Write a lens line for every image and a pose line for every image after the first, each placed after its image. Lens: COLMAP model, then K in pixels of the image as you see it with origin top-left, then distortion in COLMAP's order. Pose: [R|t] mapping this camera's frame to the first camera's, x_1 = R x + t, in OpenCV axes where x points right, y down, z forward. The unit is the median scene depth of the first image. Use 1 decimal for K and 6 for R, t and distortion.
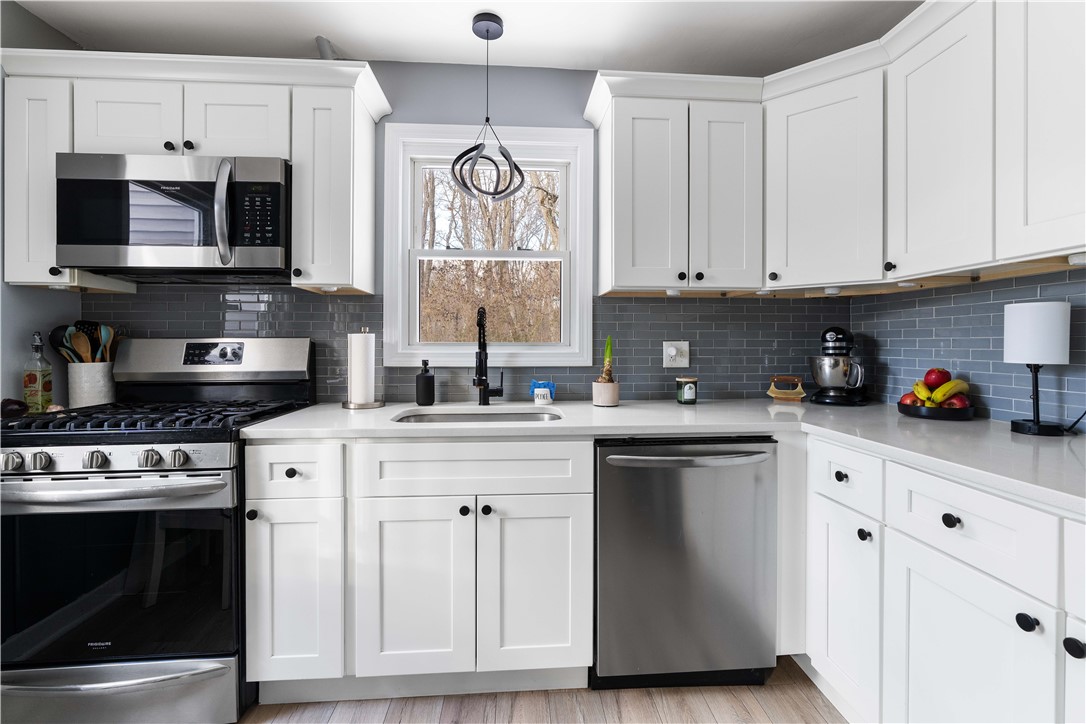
lens RADIAL K [[487.2, 0, 544.1], [0, 487.2, 346.0], [0, 0, 1]] dist [-0.008504, 0.001163]
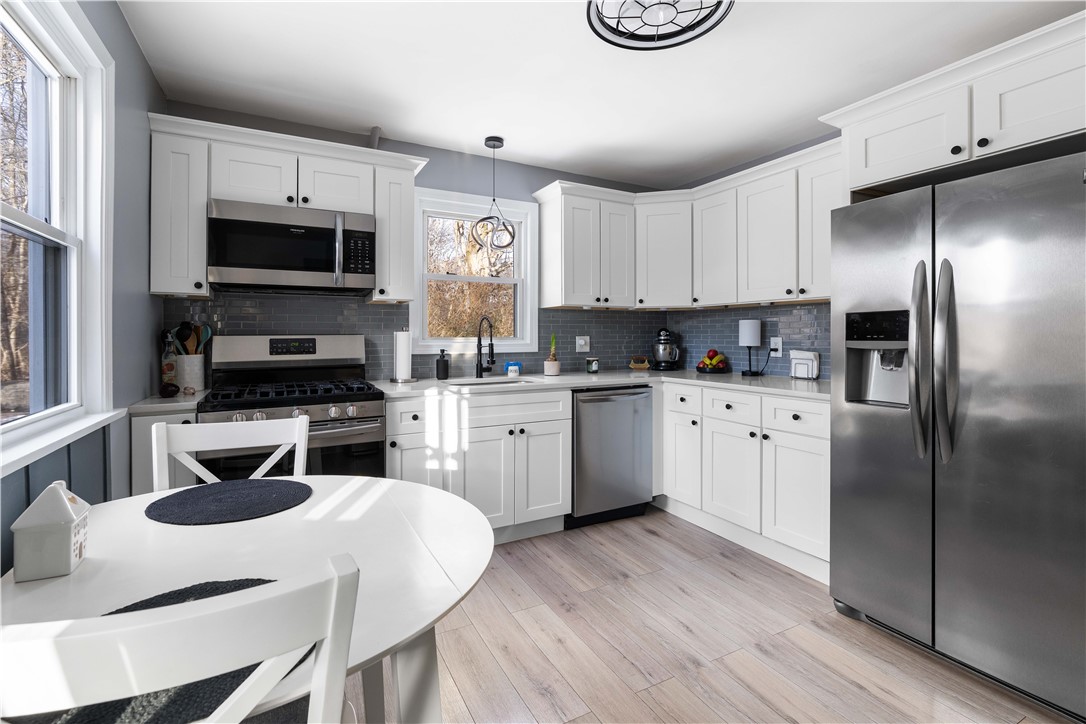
lens RADIAL K [[493.0, 0, 539.9], [0, 493.0, 336.2], [0, 0, 1]] dist [-0.012483, -0.000070]
pose [[0.912584, -0.003059, 0.408879, -0.658584], [0.004938, 0.999982, -0.003540, -0.005288], [-0.408860, 0.005250, 0.912582, -0.563977]]
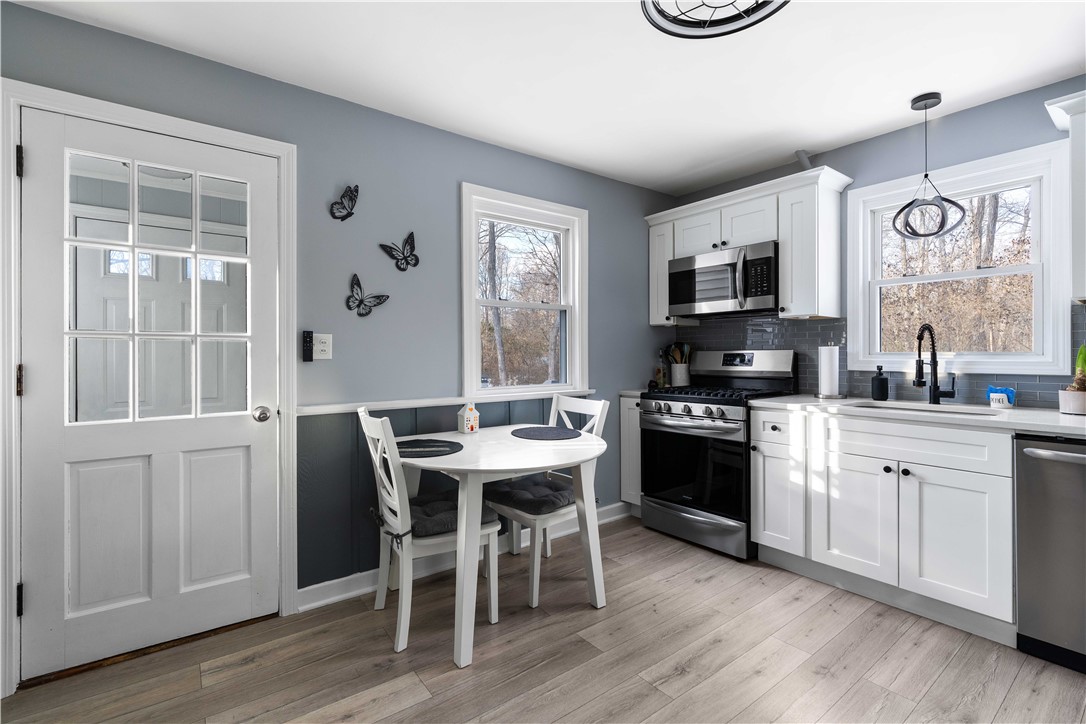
lens RADIAL K [[493.8, 0, 547.9], [0, 493.8, 352.4], [0, 0, 1]] dist [-0.004246, -0.000075]
pose [[0.554966, -0.004700, -0.831860, 0.405231], [0.000648, 0.999986, -0.005218, -0.000775], [0.831873, 0.002357, 0.554961, -0.531274]]
